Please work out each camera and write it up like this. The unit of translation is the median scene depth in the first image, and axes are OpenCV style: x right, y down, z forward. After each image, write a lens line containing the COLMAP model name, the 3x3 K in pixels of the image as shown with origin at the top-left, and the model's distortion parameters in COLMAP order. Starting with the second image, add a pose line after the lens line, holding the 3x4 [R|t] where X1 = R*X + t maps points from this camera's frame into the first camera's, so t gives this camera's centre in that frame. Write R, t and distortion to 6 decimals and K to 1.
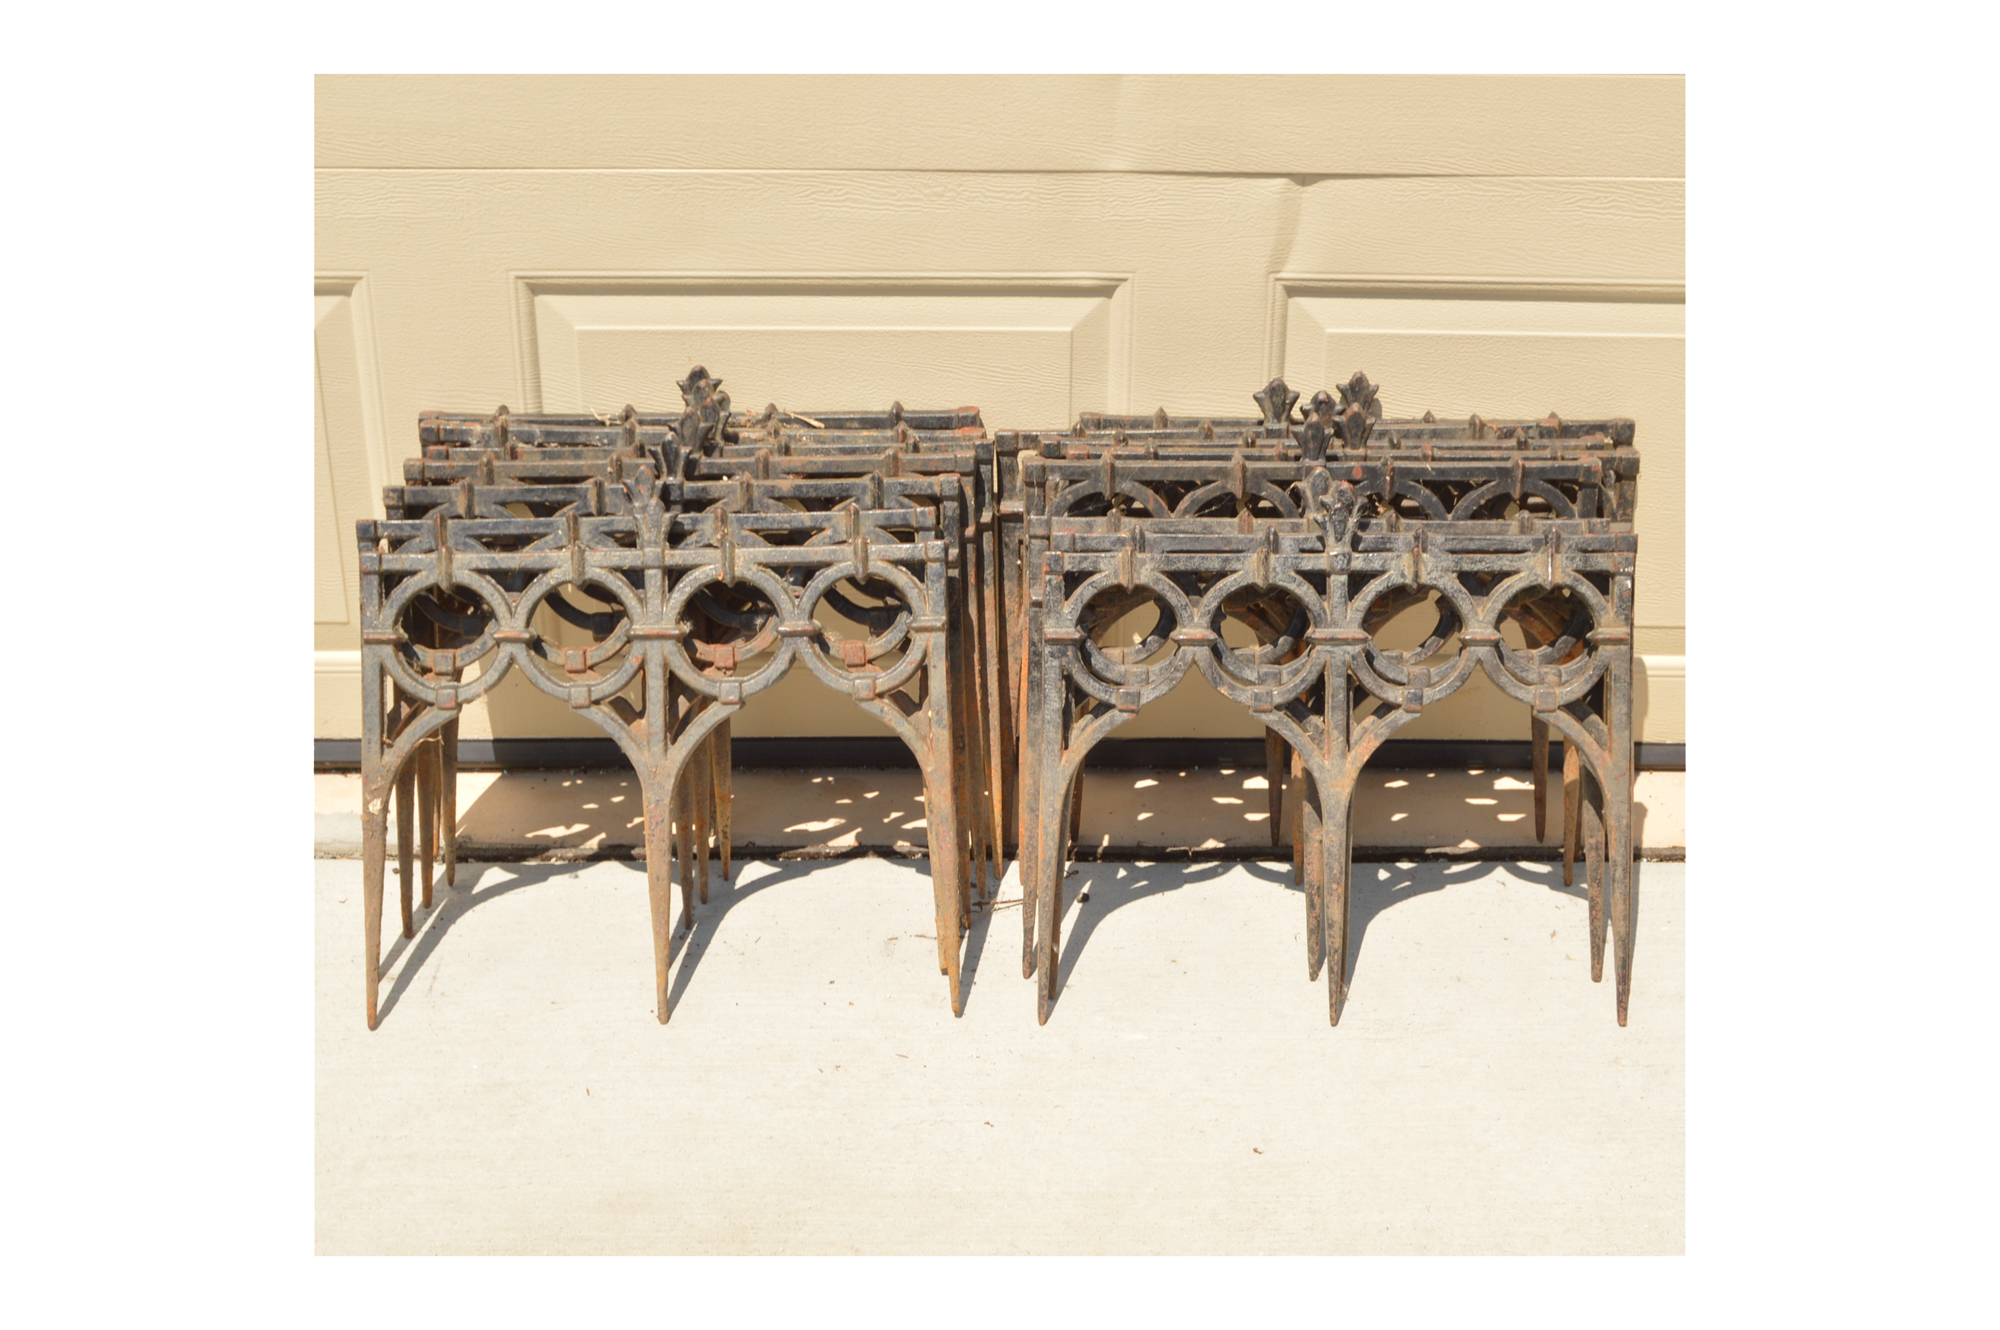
lens RADIAL K [[2875.8, 0, 1047.8], [0, 2875.8, 615.9], [0, 0, 1]] dist [-0.031777, 0.000344]
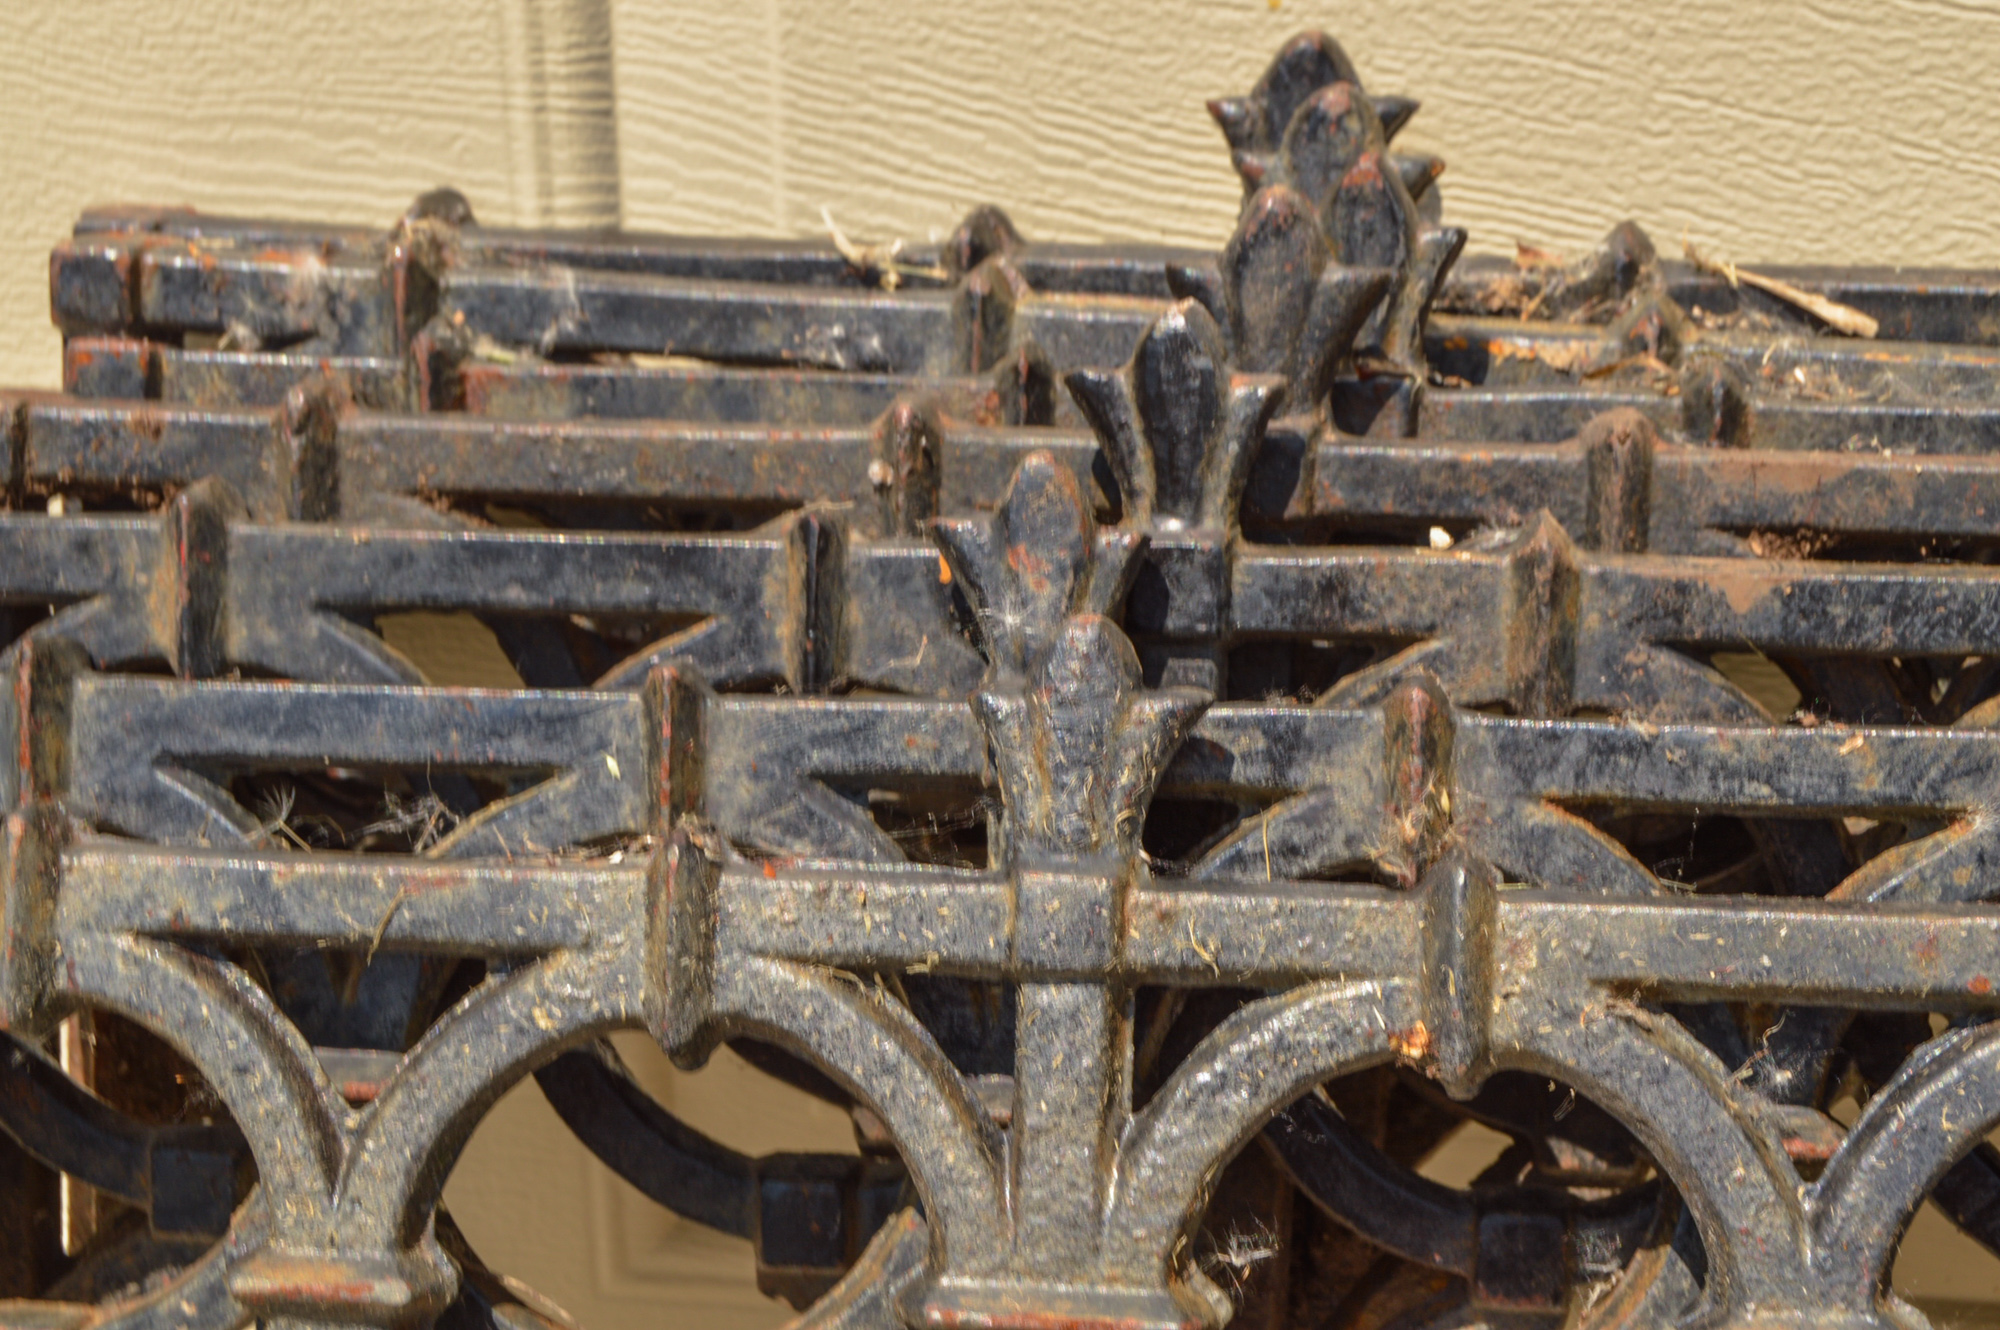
lens RADIAL K [[3952.2, 0, 1002.5], [0, 3952.2, 602.4], [0, 0, 1]] dist [-0.017062, -0.088158]
pose [[0.987990, 0.045637, -0.147624, -0.100468], [-0.054197, 0.997042, -0.054492, -0.026275], [0.144701, 0.061838, 0.987541, 0.715758]]
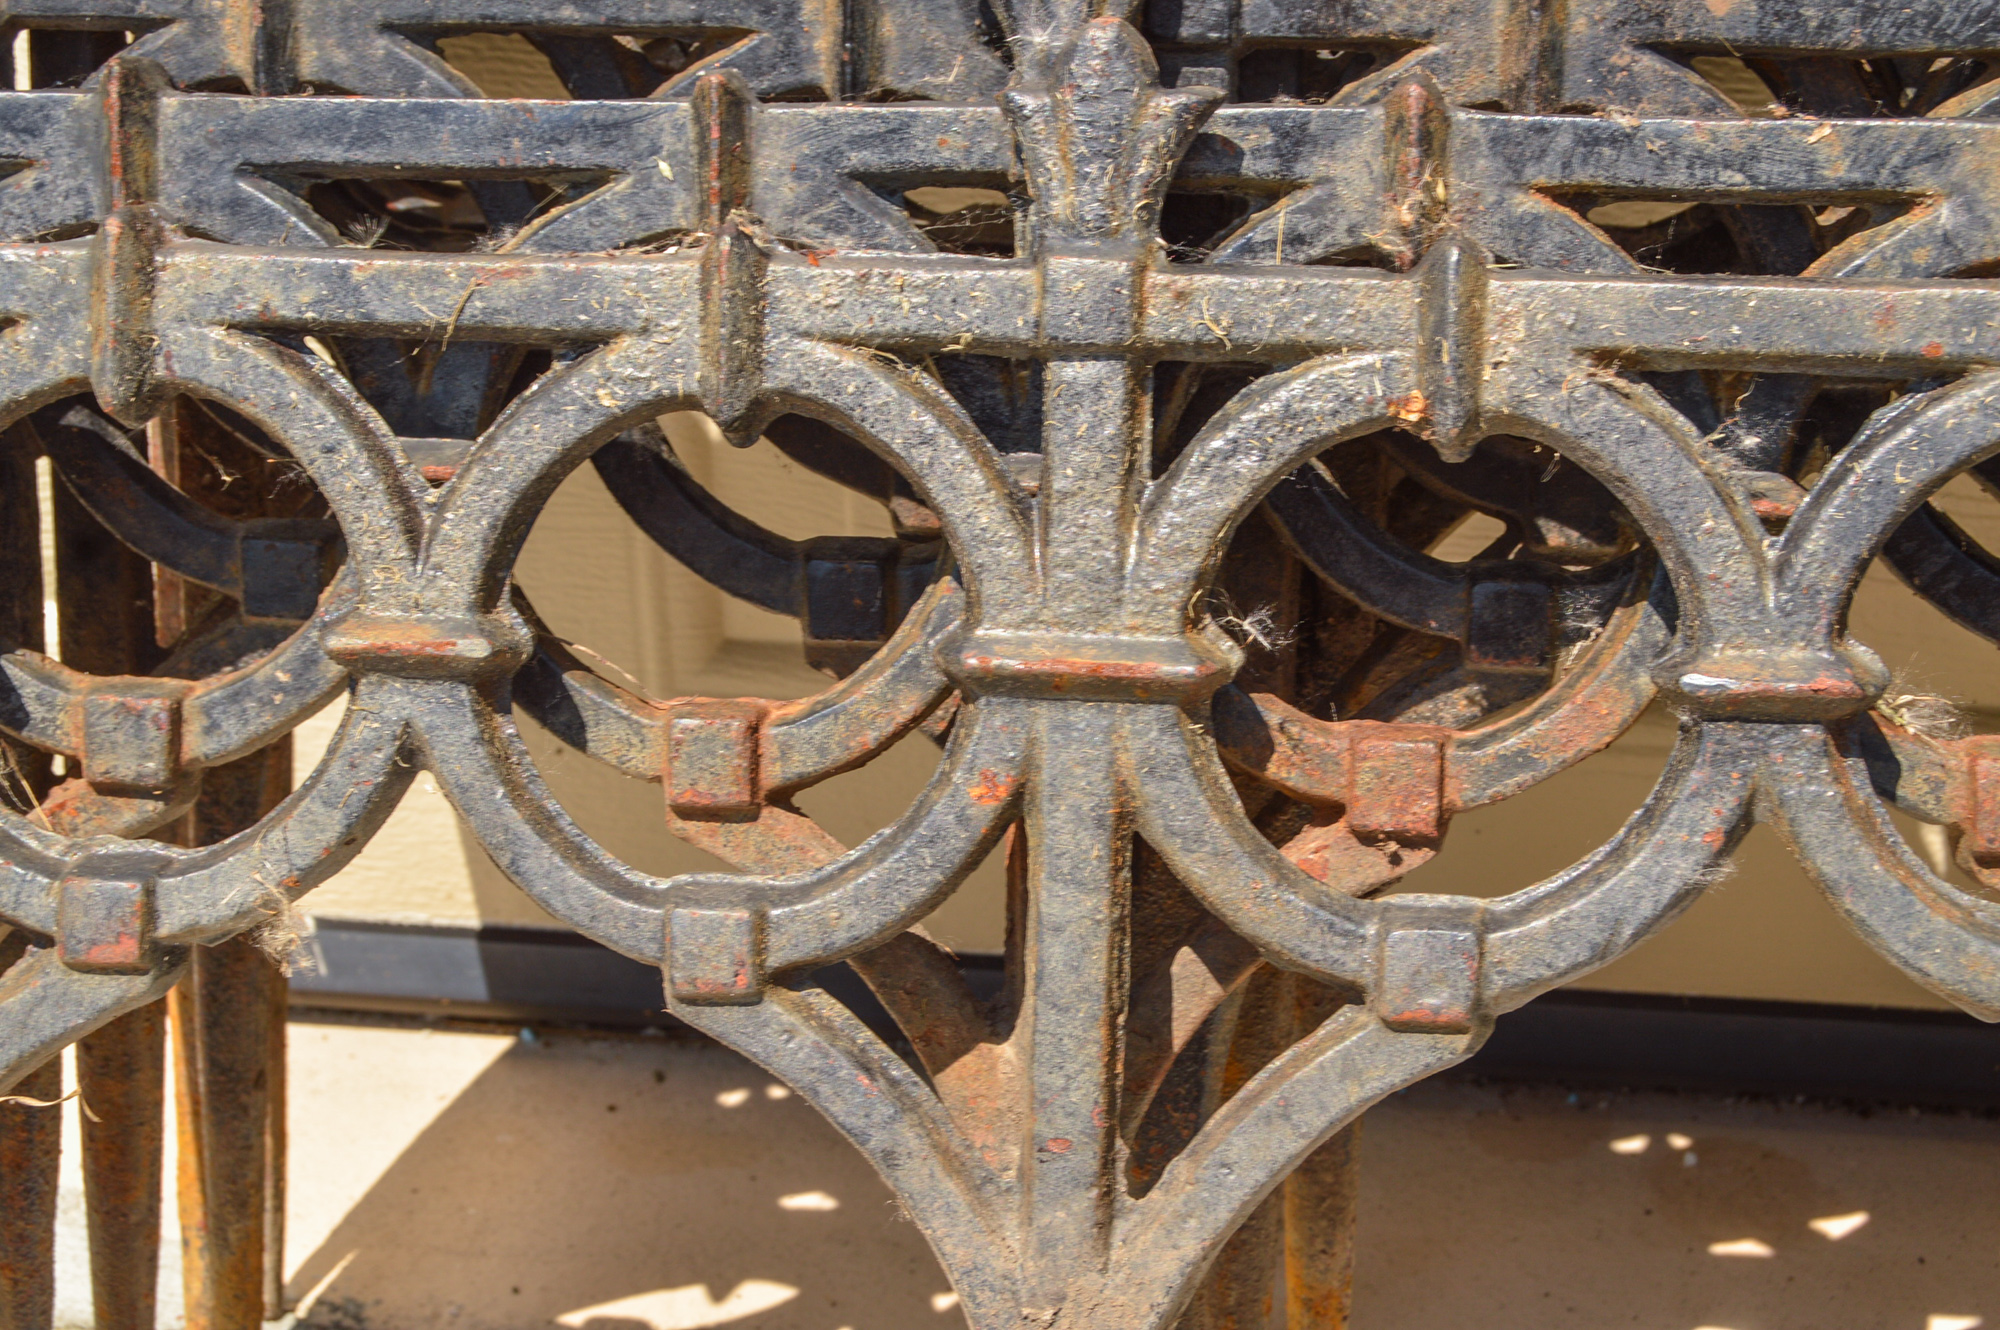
lens RADIAL K [[3950.1, 0, 1000.0], [0, 3950.1, 665.0], [0, 0, 1]] dist [-0.026340, 0.074510]
pose [[0.987991, 0.055296, -0.144280, -0.098108], [-0.045524, 0.996495, 0.070174, -0.013598], [0.147655, -0.062763, 0.987046, 0.694980]]
